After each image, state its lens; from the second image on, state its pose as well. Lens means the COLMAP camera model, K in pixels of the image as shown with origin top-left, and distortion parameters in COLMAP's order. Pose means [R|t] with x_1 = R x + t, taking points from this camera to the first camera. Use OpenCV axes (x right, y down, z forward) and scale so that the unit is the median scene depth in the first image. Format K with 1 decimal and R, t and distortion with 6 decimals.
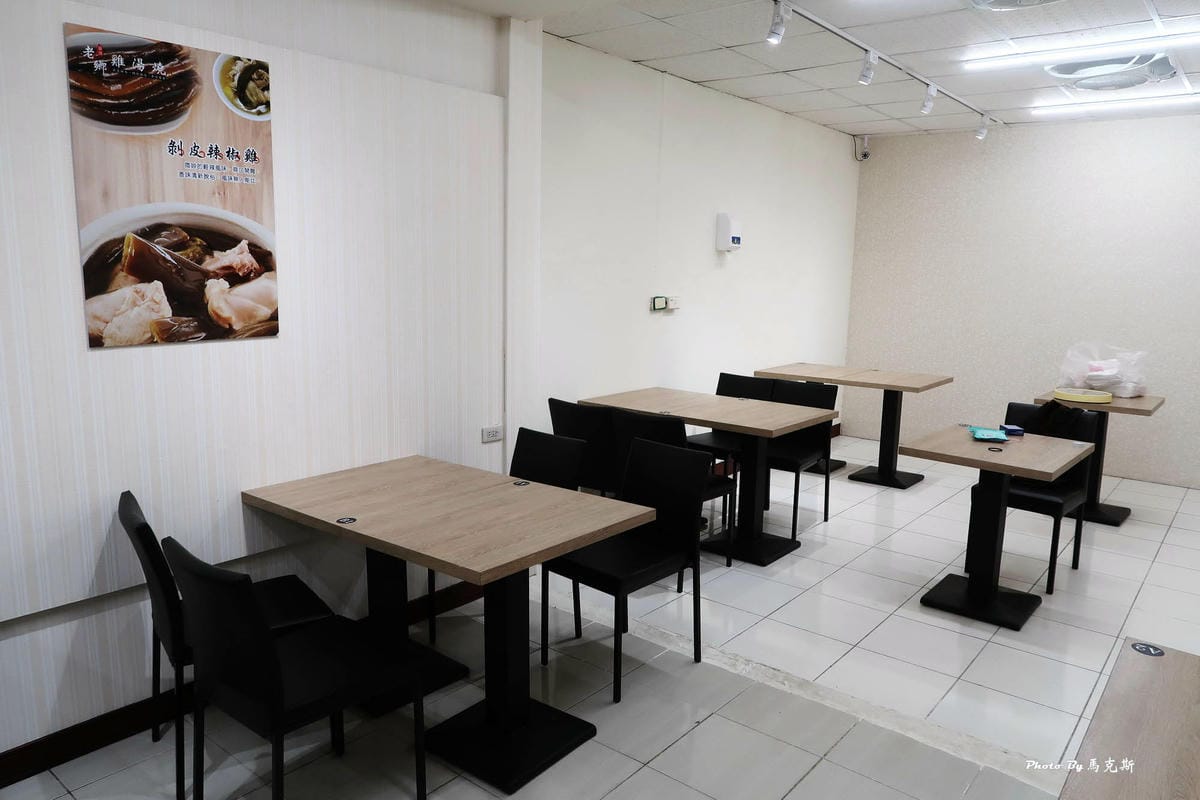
lens RADIAL K [[823.6, 0, 601.0], [0, 823.6, 397.0], [0, 0, 1]] dist [-0.026492, 0.007797]
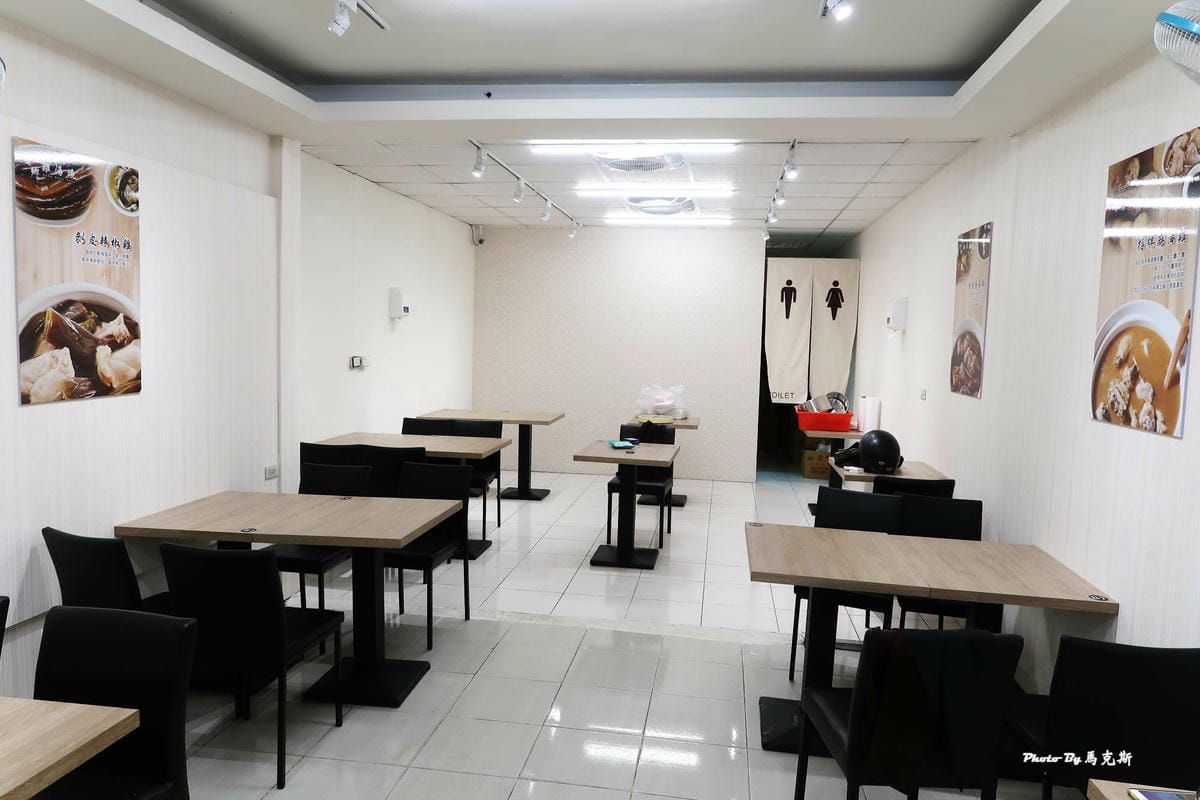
lens RADIAL K [[823.6, 0, 601.0], [0, 823.6, 397.0], [0, 0, 1]] dist [-0.026492, 0.007797]
pose [[0.855496, -0.039868, 0.516273, -0.459806], [0.076160, 0.995876, -0.049298, 0.044050], [-0.512179, 0.081494, 0.855004, -0.378195]]
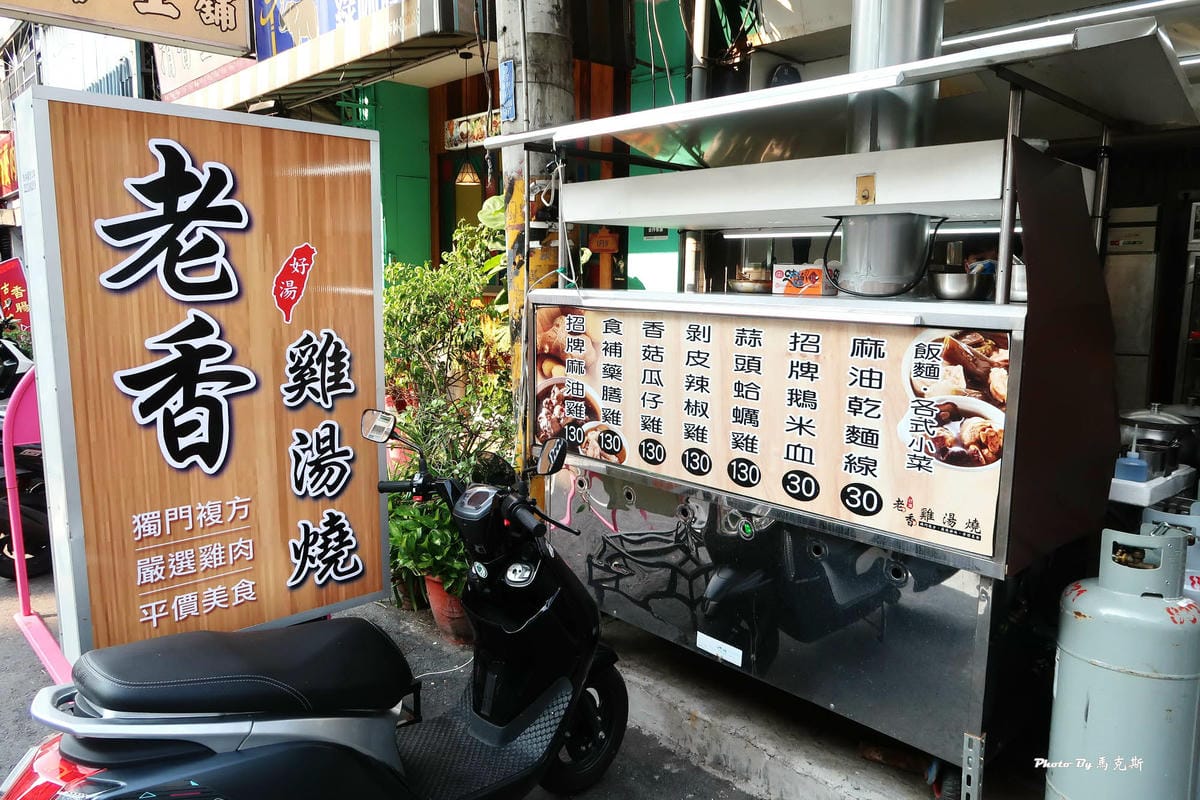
lens RADIAL K [[823.6, 0, 601.0], [0, 823.6, 397.0], [0, 0, 1]] dist [-0.026492, 0.007797]
pose [[-0.115954, 0.124242, -0.985453, 1.046938], [-0.172246, 0.974598, 0.143141, -0.177517], [0.978205, 0.186338, -0.091609, 0.441674]]
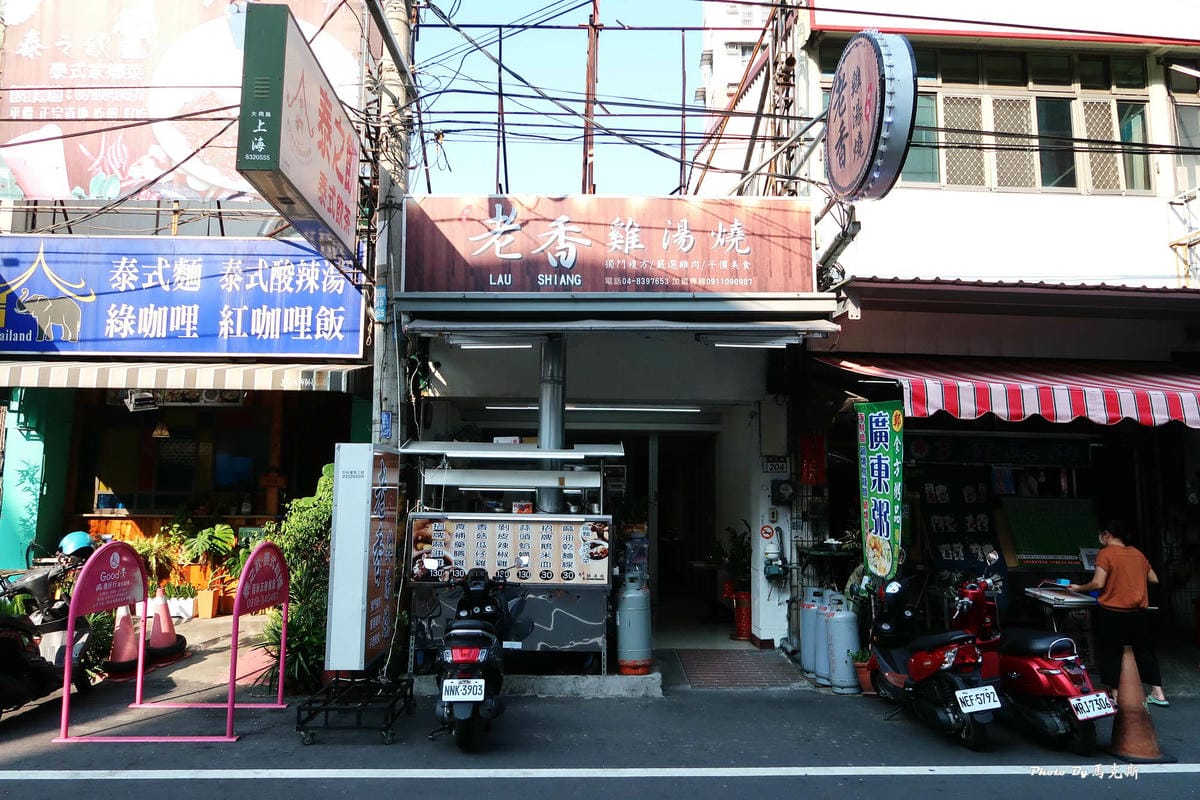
lens RADIAL K [[823.6, 0, 601.0], [0, 823.6, 397.0], [0, 0, 1]] dist [-0.026492, 0.007797]
pose [[0.668054, -0.103060, -0.736941, 3.664496], [-0.118525, 0.962980, -0.242117, 0.328422], [0.734612, 0.249093, 0.631108, -2.736253]]
